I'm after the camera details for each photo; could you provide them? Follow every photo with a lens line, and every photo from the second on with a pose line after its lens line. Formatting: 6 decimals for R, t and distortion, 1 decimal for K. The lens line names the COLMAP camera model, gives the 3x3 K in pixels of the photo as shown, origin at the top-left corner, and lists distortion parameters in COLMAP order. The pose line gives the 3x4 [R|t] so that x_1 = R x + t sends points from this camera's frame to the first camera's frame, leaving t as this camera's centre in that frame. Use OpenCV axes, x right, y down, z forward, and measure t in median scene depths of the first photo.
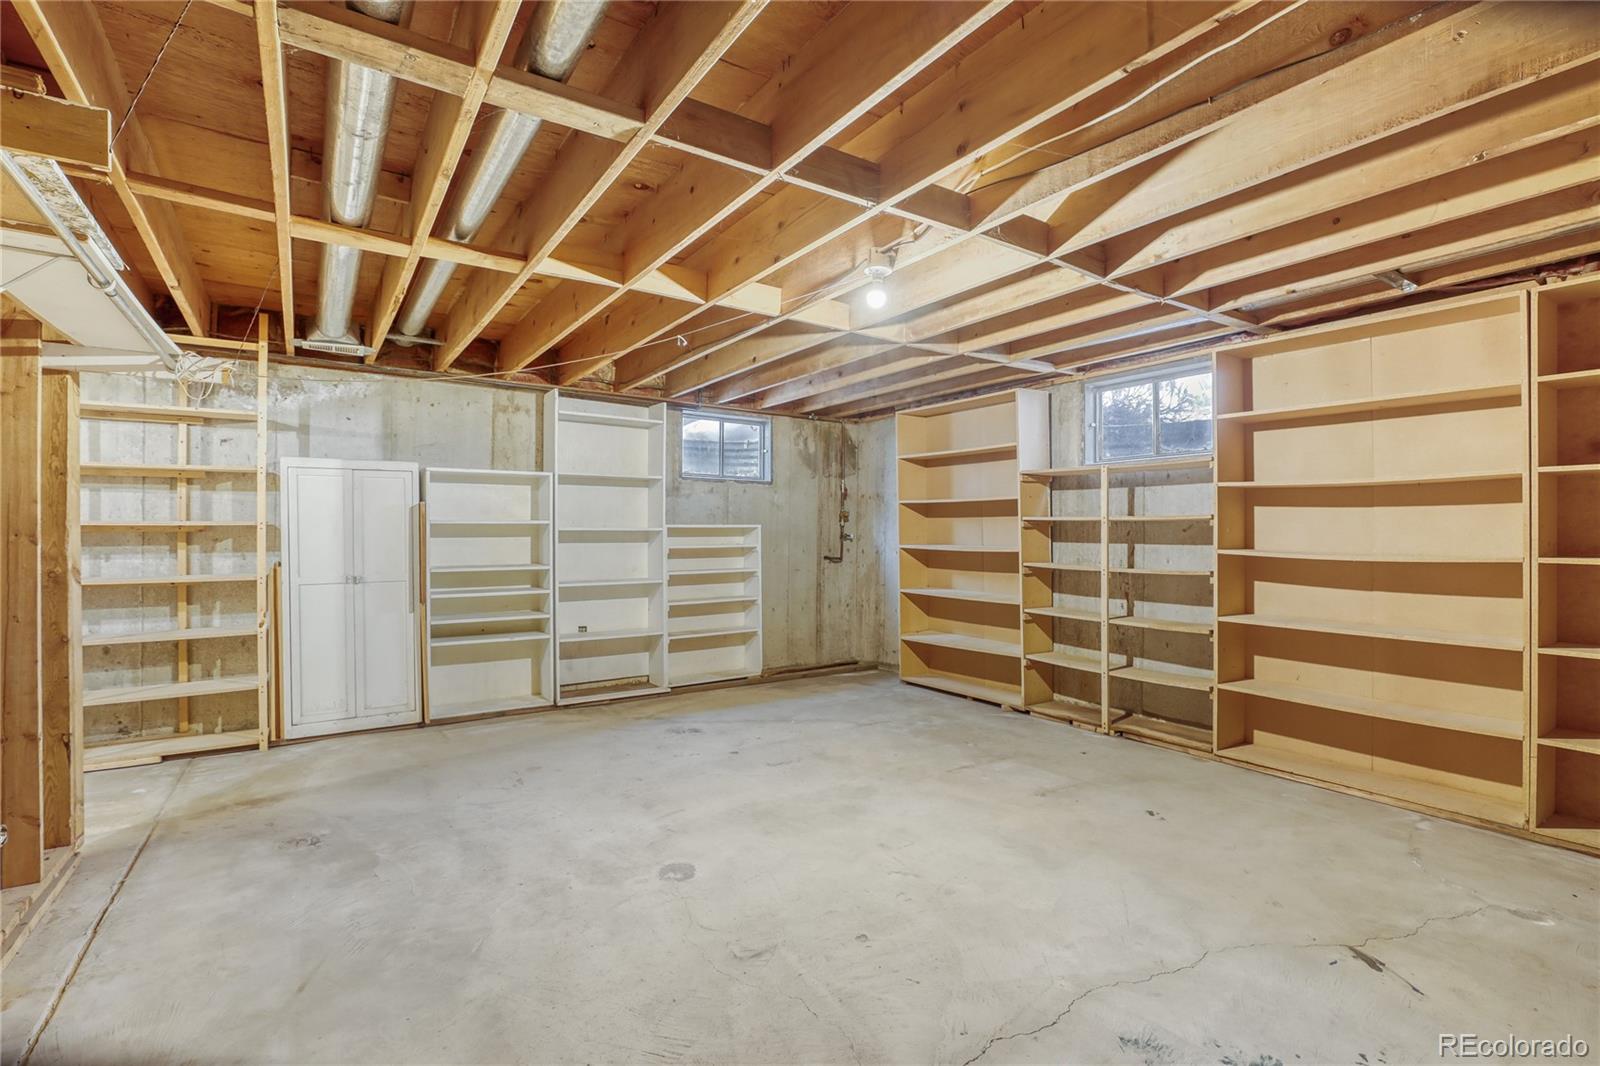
lens RADIAL K [[753.5, 0, 803.6], [0, 753.5, 538.9], [0, 0, 1]] dist [-0.002466, 0.000126]
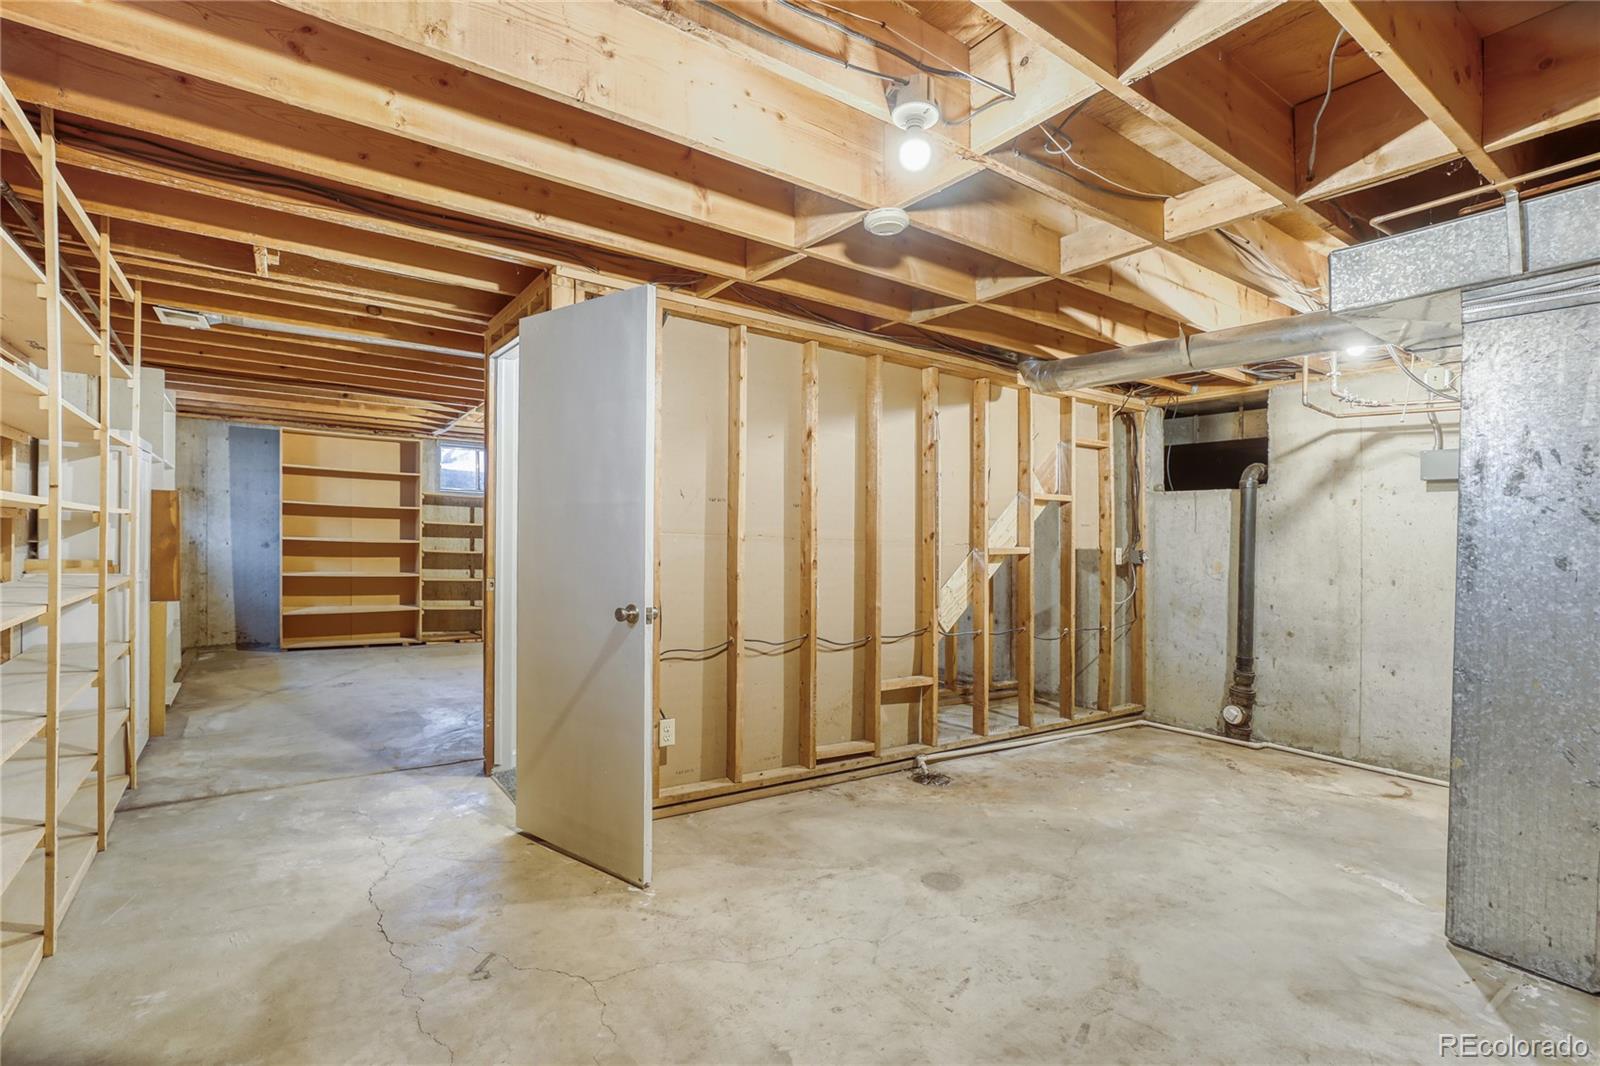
lens RADIAL K [[753.5, 0, 800.8], [0, 753.5, 535.2], [0, 0, 1]] dist [-0.002466, 0.000126]
pose [[-0.019309, -0.000909, 0.999813, -1.401010], [-0.022666, 0.999743, 0.000471, -0.019295], [-0.999557, -0.022653, -0.019325, 0.239311]]
